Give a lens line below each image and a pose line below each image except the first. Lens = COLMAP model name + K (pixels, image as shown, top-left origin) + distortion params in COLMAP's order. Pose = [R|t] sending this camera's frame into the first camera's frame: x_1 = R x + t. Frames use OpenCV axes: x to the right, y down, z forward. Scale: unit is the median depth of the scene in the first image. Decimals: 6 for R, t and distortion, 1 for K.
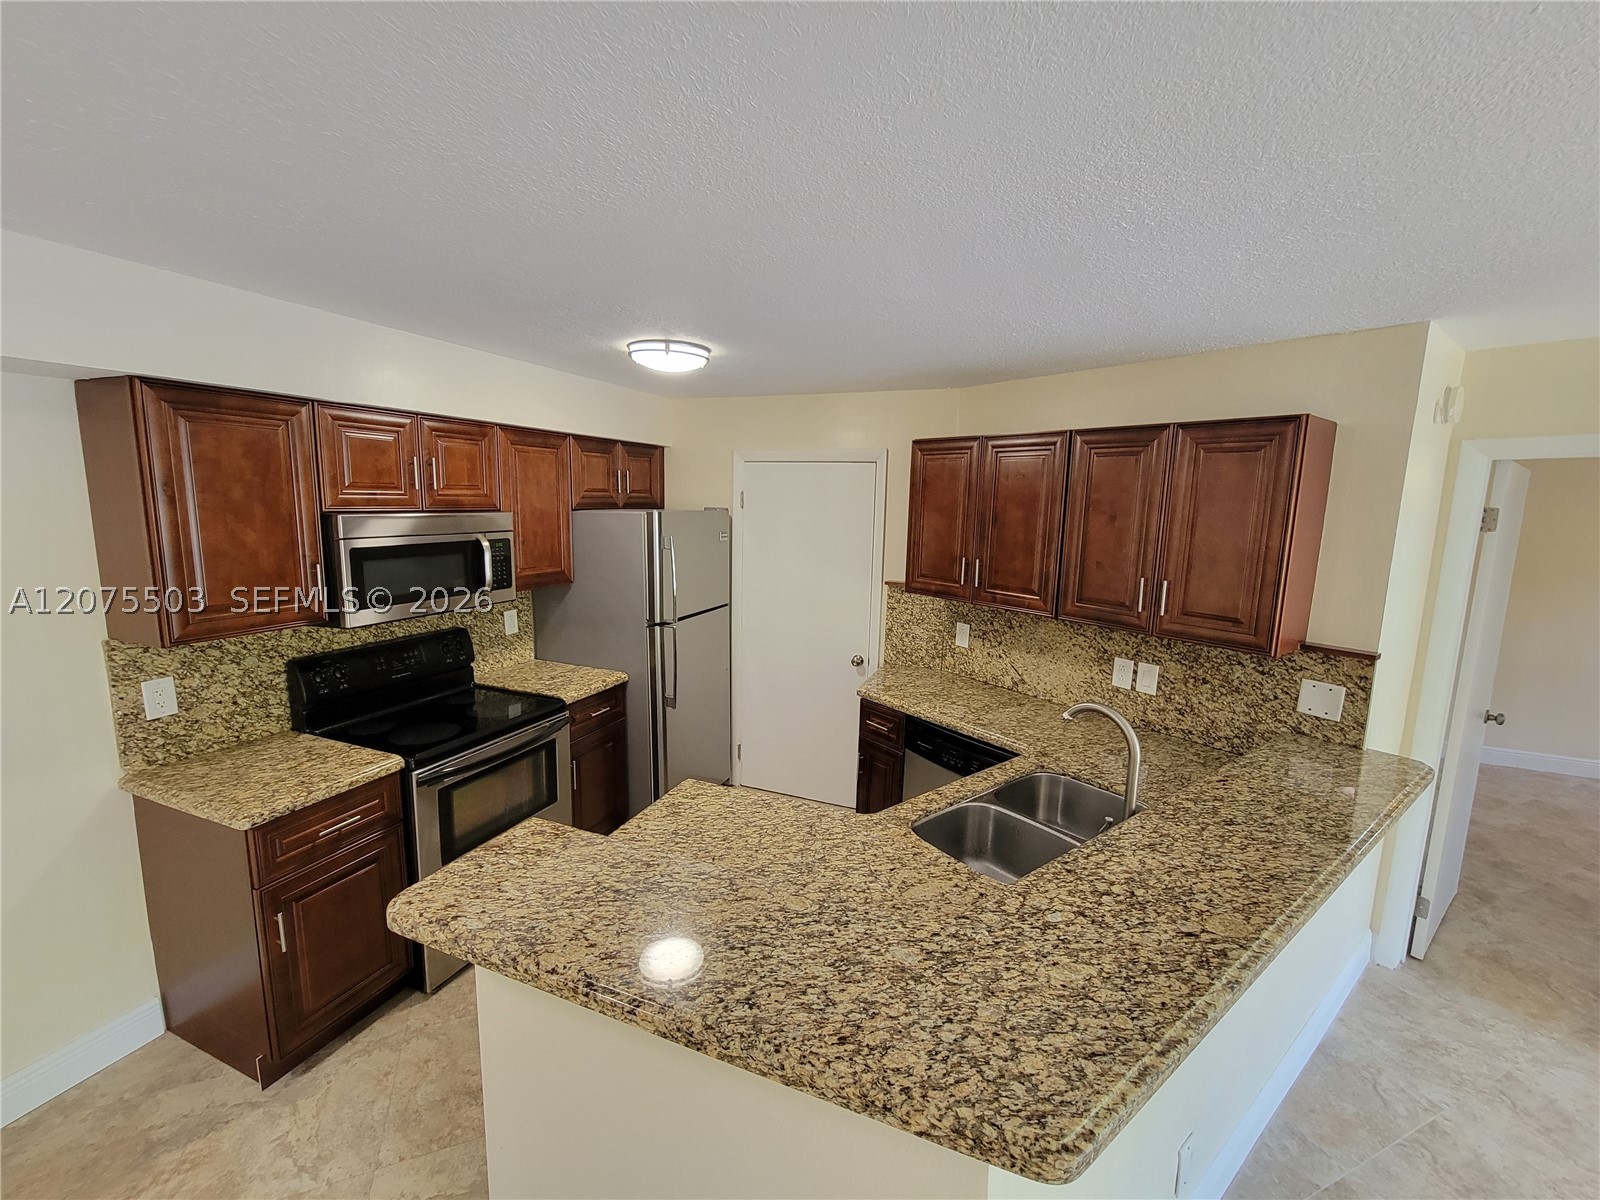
lens RADIAL K [[656.4, 0, 812.4], [0, 656.4, 600.1], [0, 0, 1]] dist [0.001224, -0.000606]
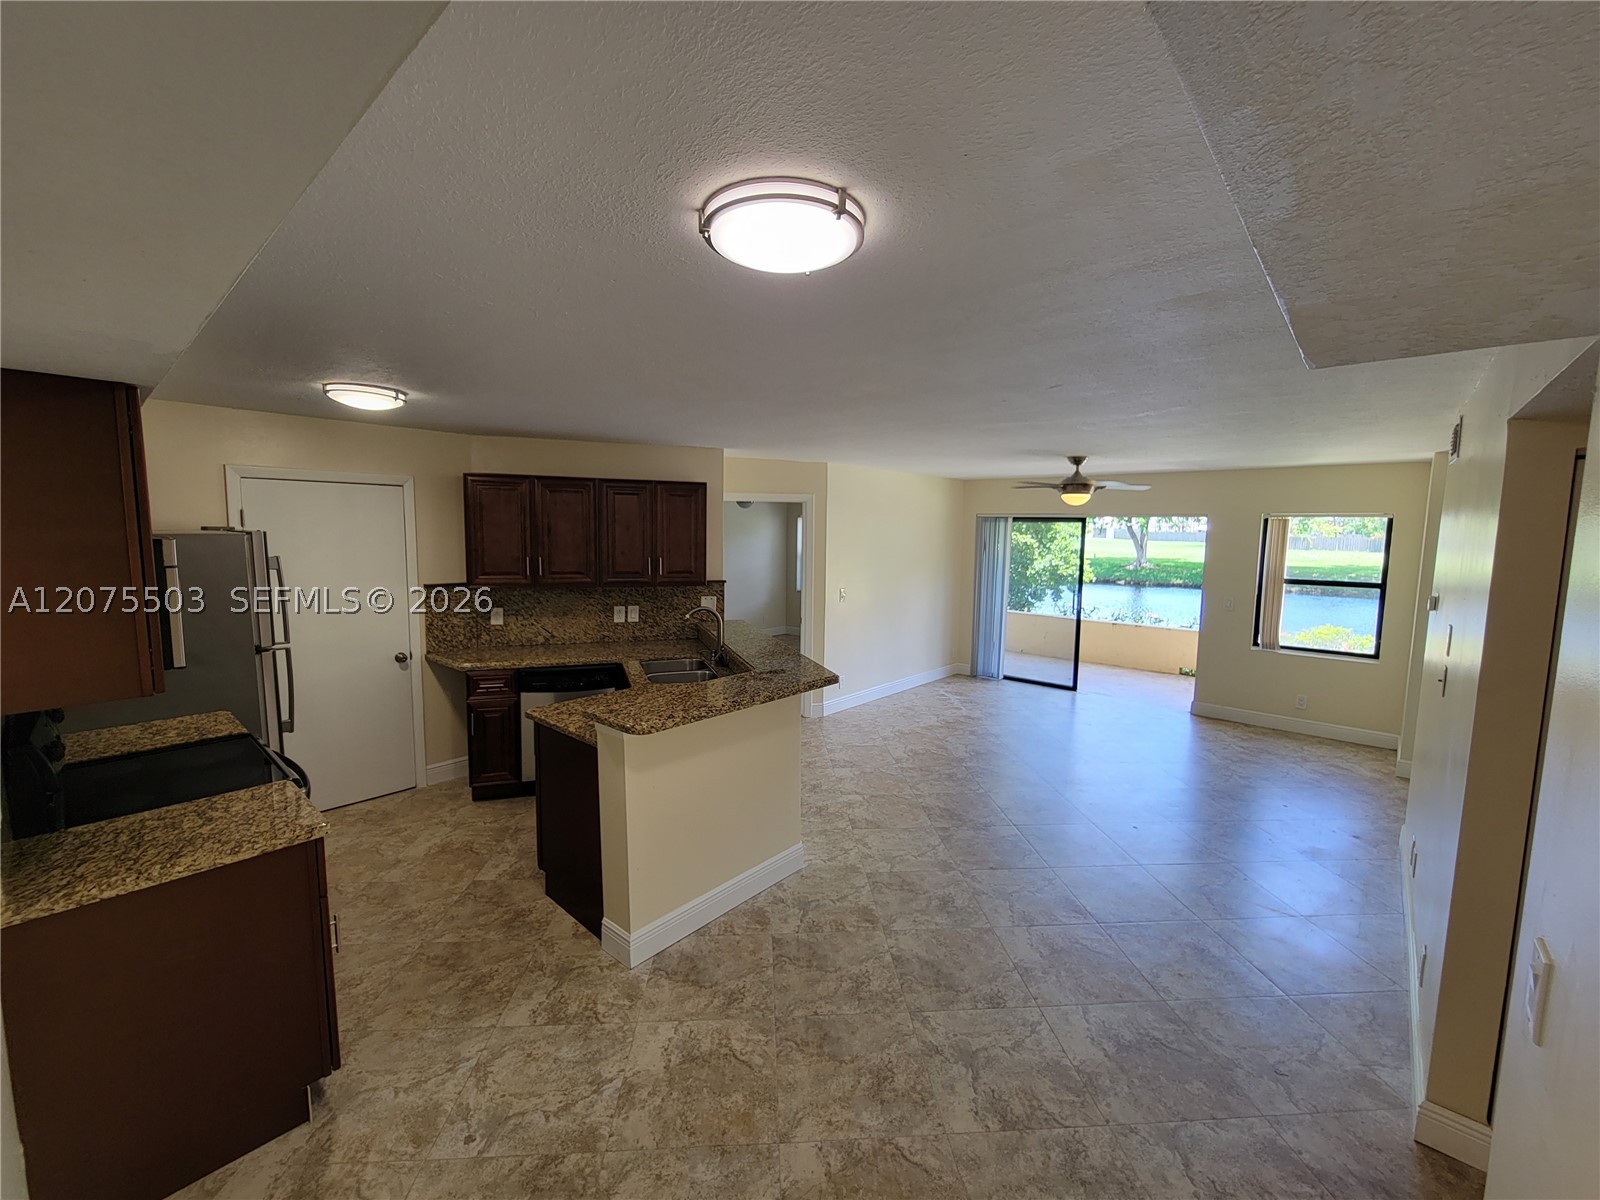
lens RADIAL K [[656.4, 0, 812.0], [0, 656.4, 601.3], [0, 0, 1]] dist [0.001224, -0.000606]
pose [[0.335128, -0.131737, 0.932917, -1.032065], [0.138177, 0.986342, 0.089644, -0.011400], [-0.931985, 0.098865, 0.348754, -0.114437]]
